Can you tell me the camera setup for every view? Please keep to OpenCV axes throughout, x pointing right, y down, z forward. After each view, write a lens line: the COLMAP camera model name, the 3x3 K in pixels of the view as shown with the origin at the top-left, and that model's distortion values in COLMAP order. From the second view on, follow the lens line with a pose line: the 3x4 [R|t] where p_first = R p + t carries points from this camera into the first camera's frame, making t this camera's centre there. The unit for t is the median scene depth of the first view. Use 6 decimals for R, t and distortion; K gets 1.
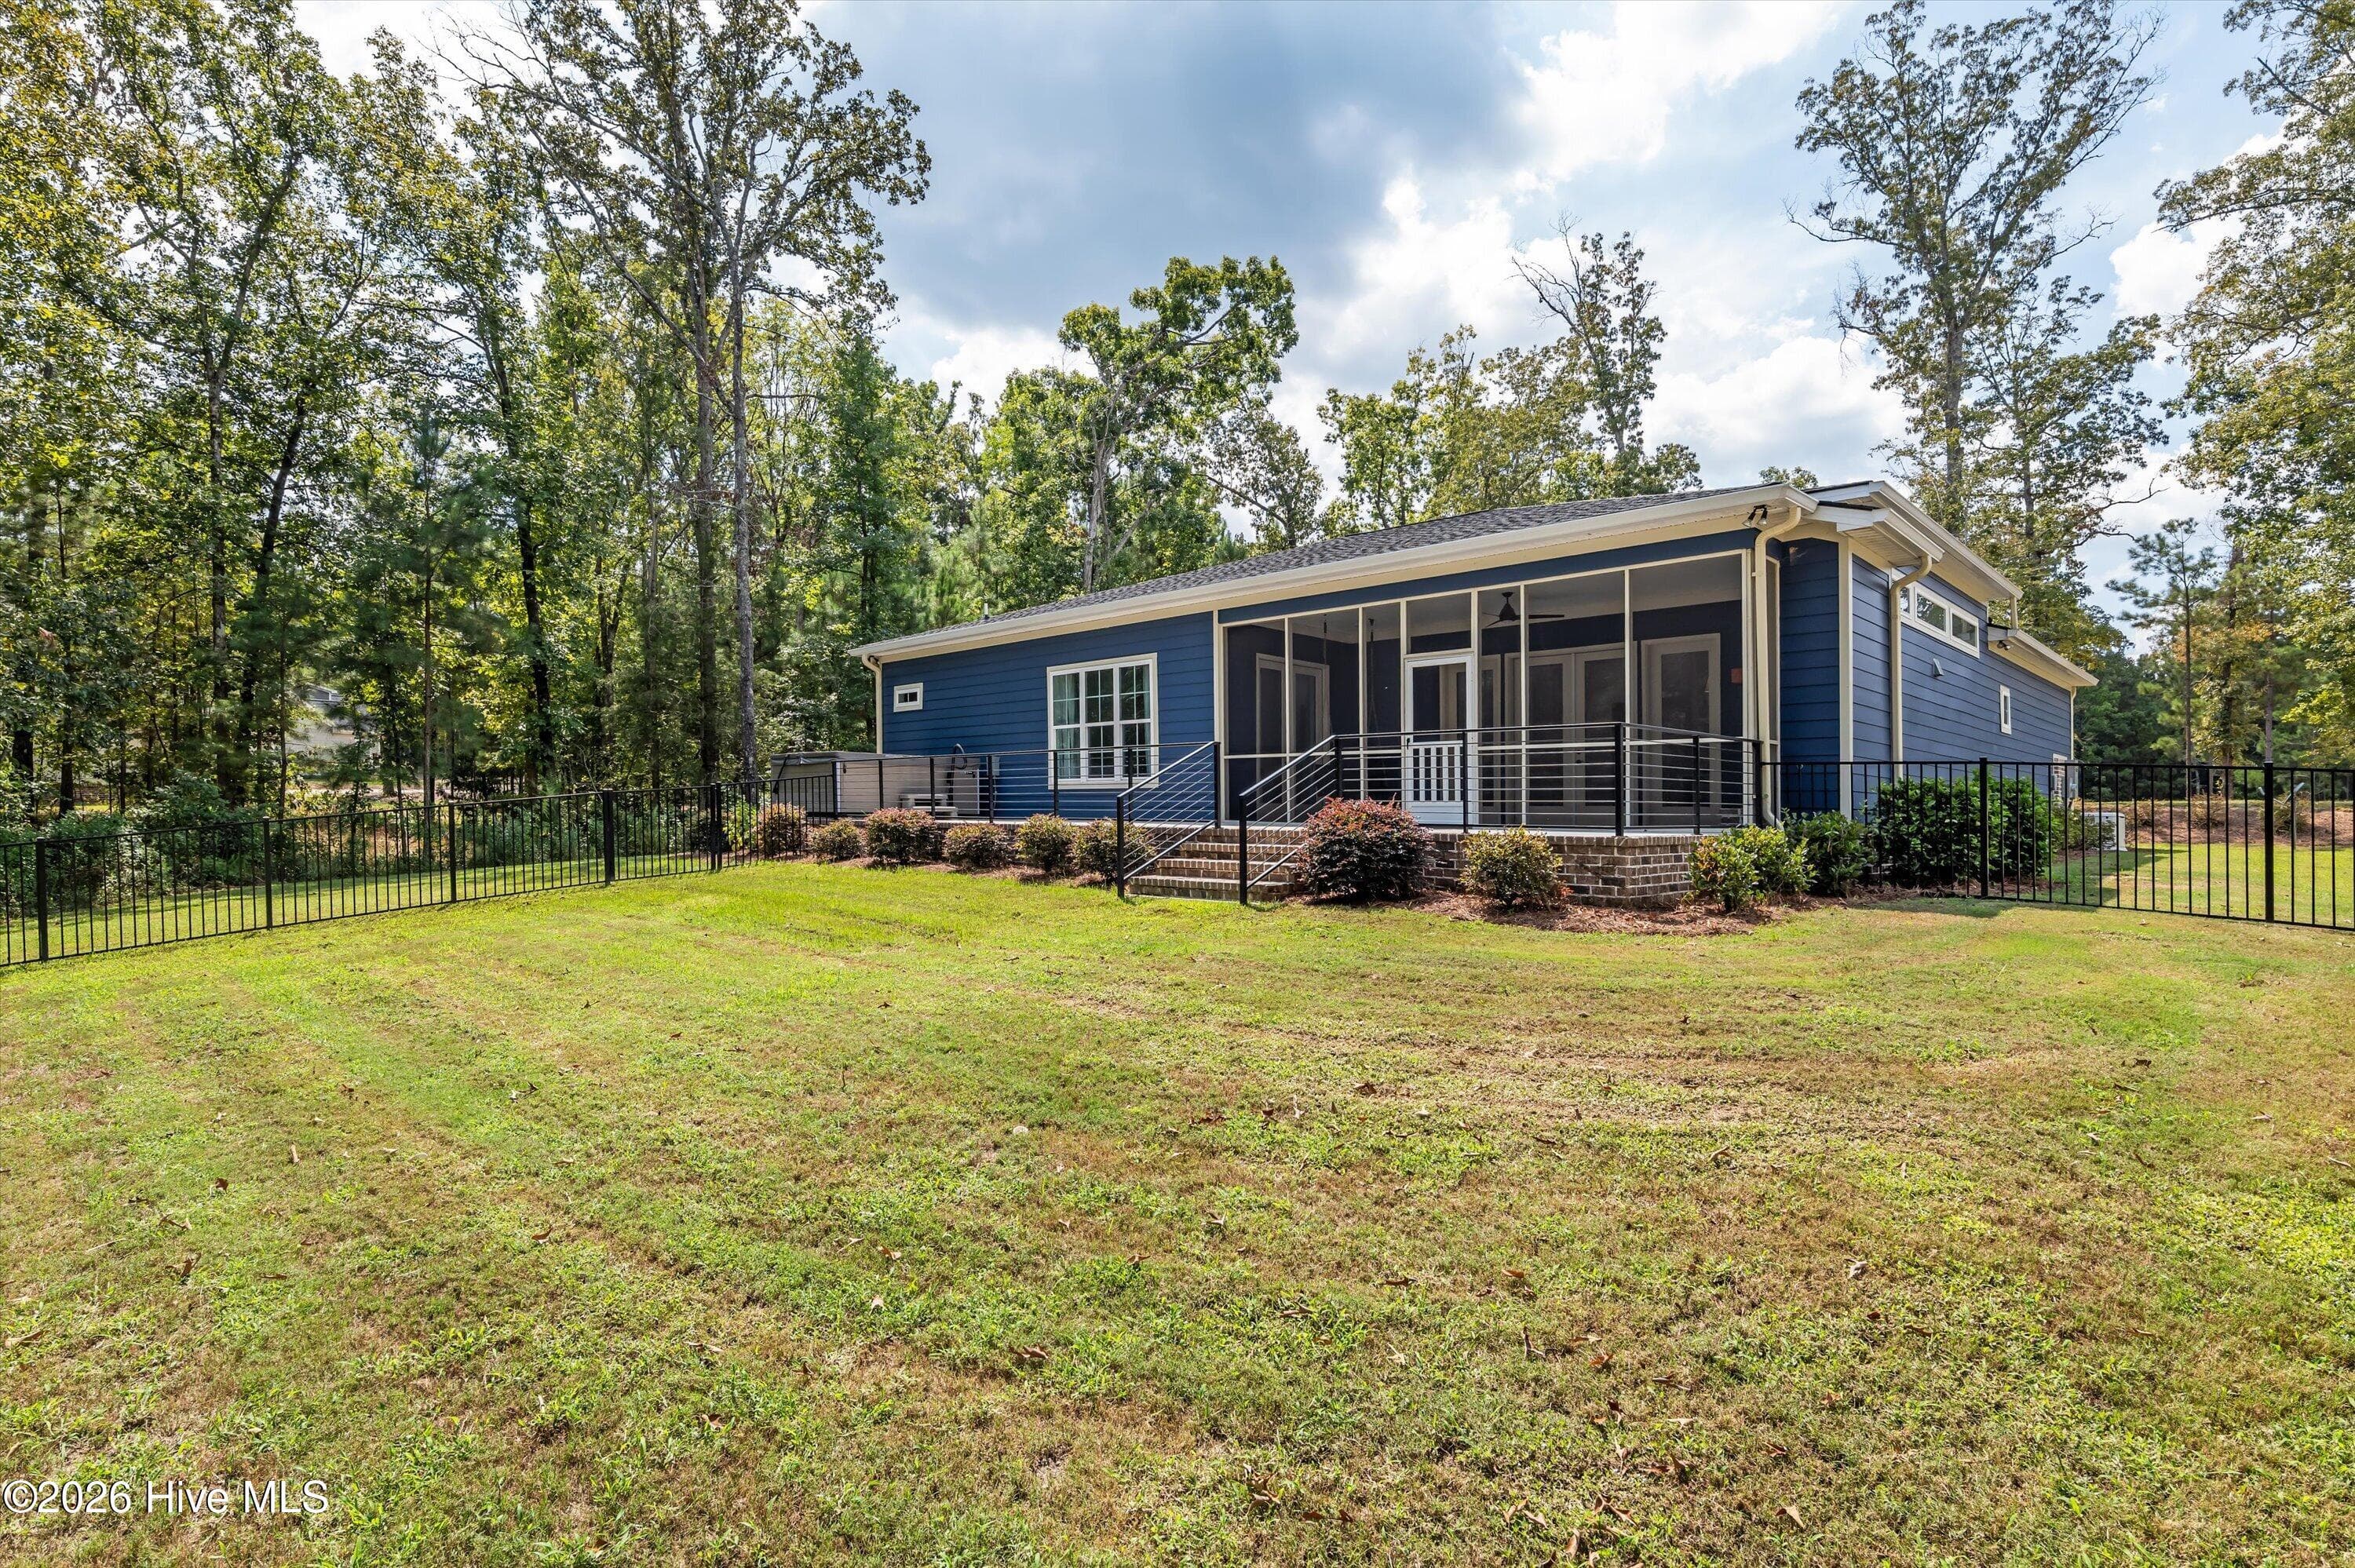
lens RADIAL K [[1950.6, 0, 1180.8], [0, 1950.6, 796.2], [0, 0, 1]] dist [0.001780, -0.008450]
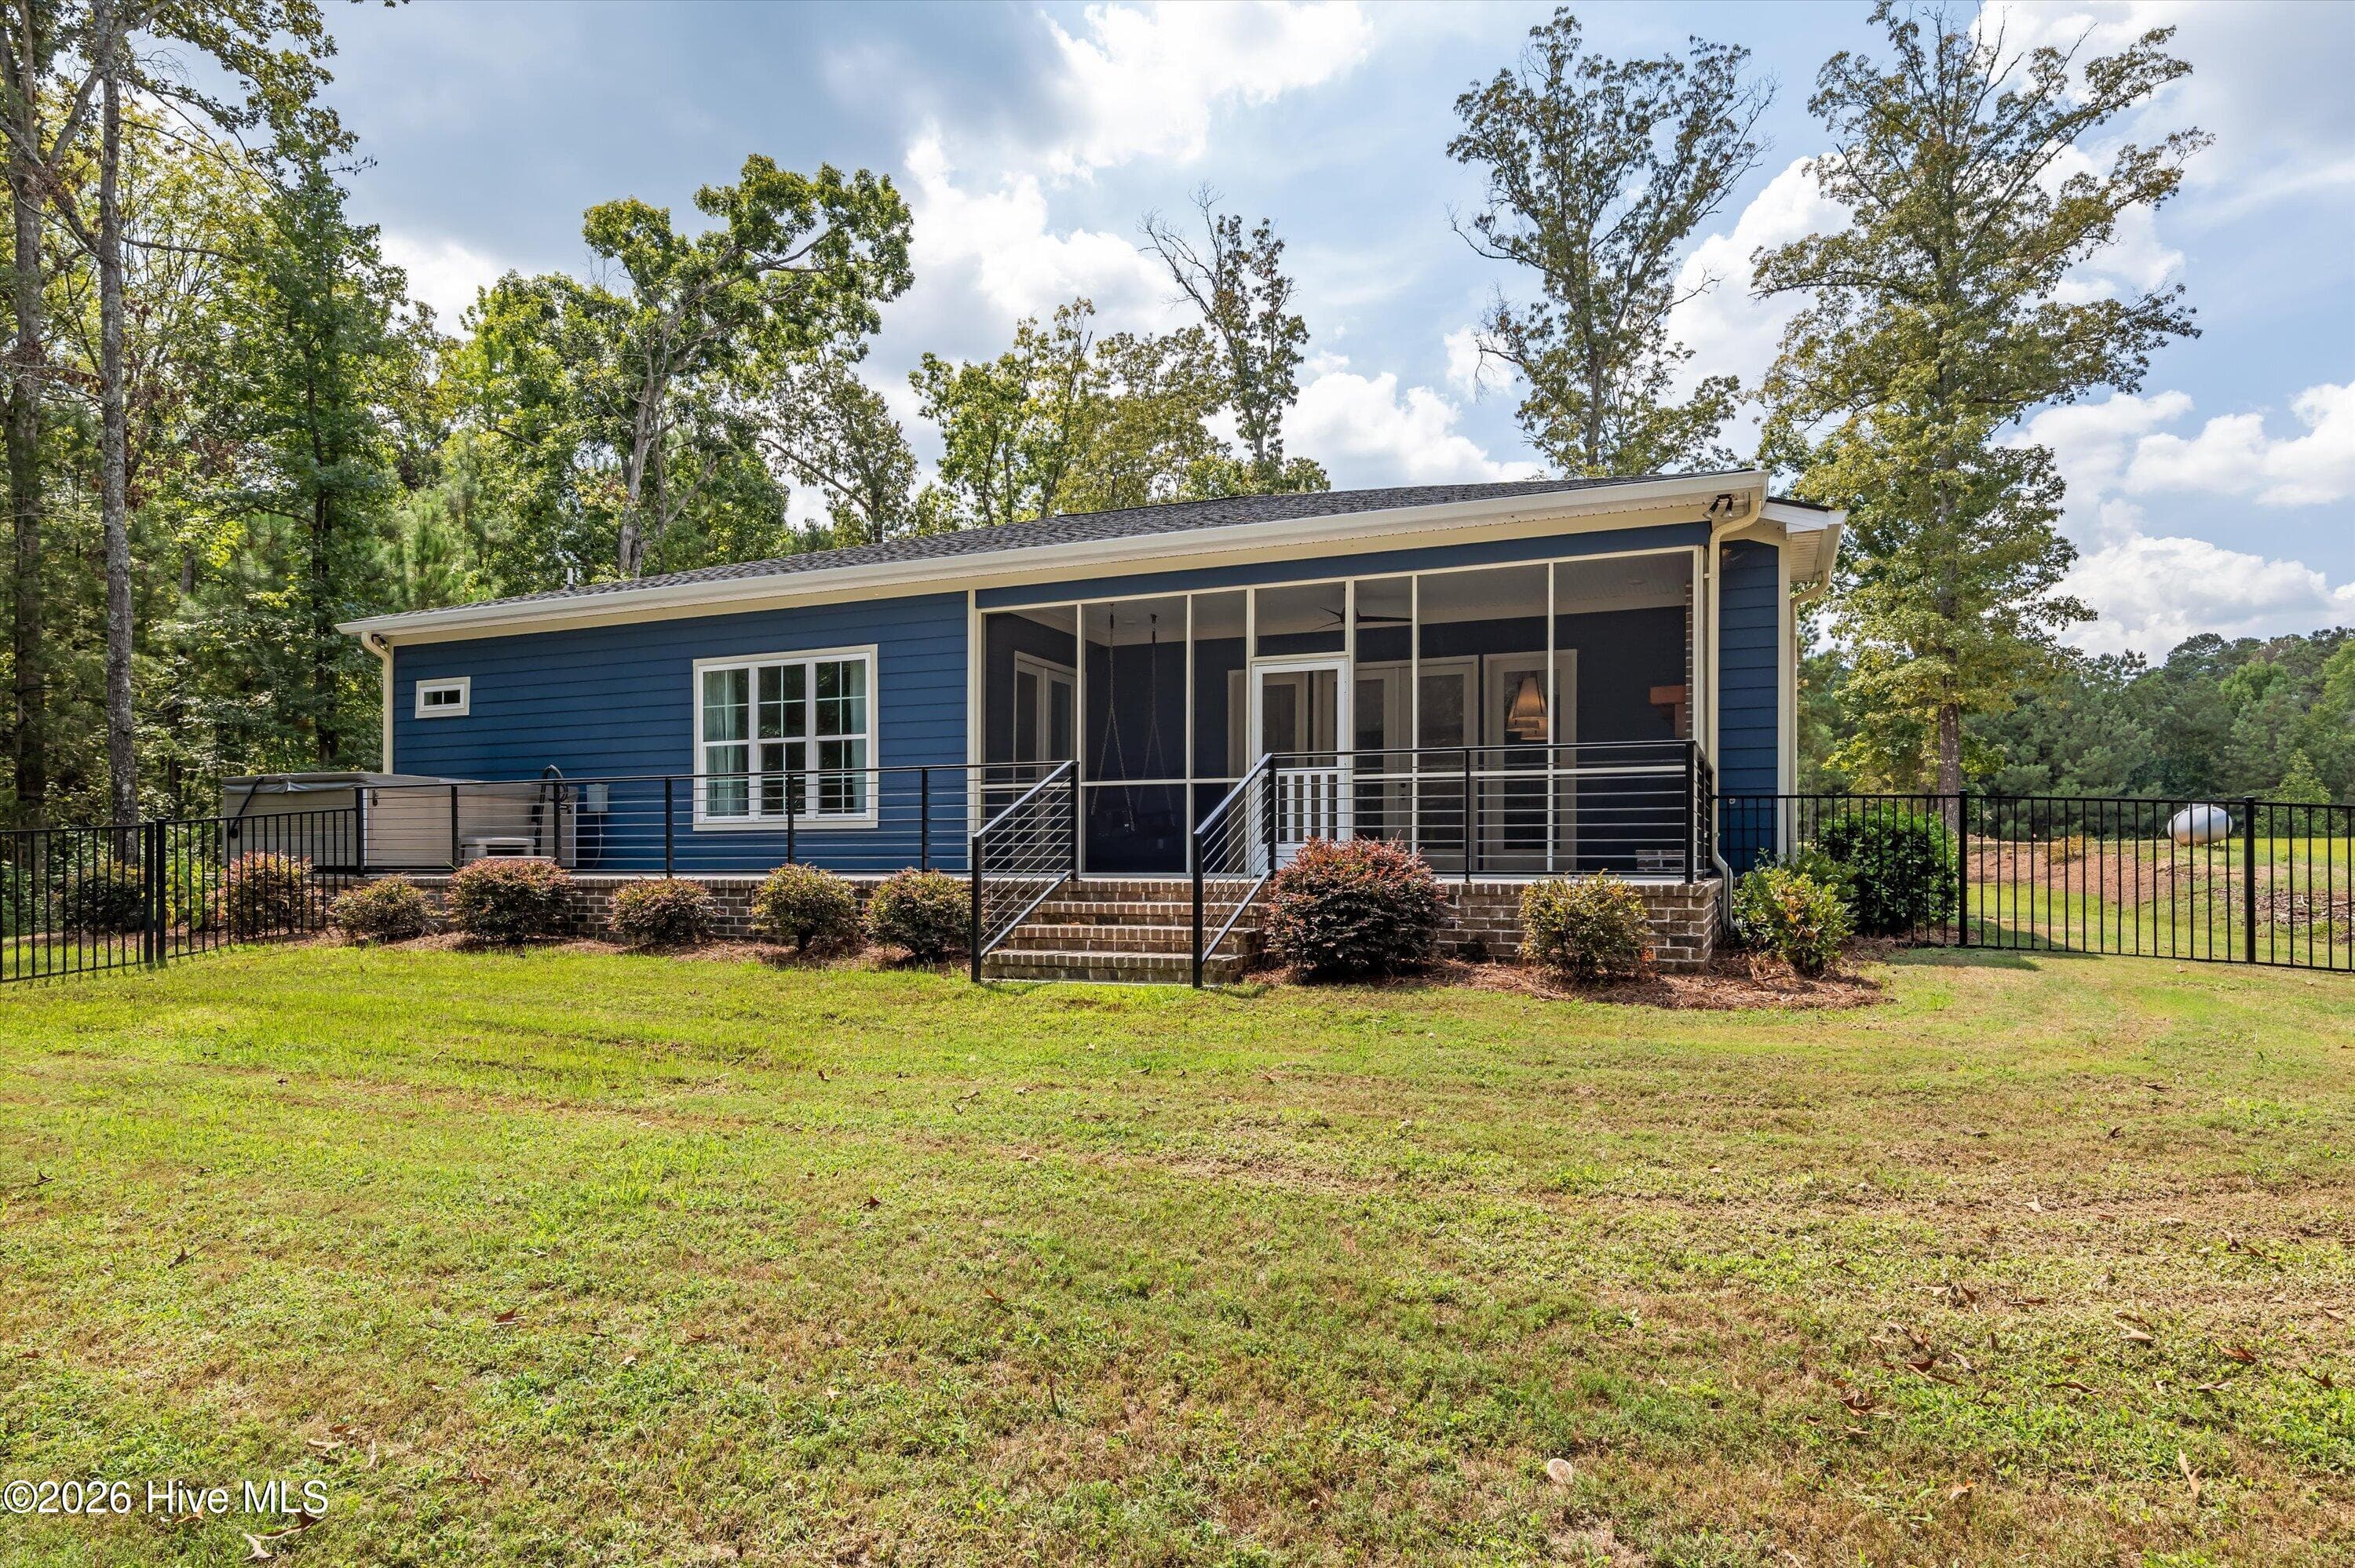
lens RADIAL K [[1710.7, 0, 1178.1], [0, 1710.7, 823.7], [0, 0, 1]] dist [0.008207, 0.003080]
pose [[0.870768, 0.001842, 0.491690, -0.211260], [0.005268, 0.999901, -0.013076, 0.002953], [-0.491665, 0.013977, 0.870672, 0.349532]]
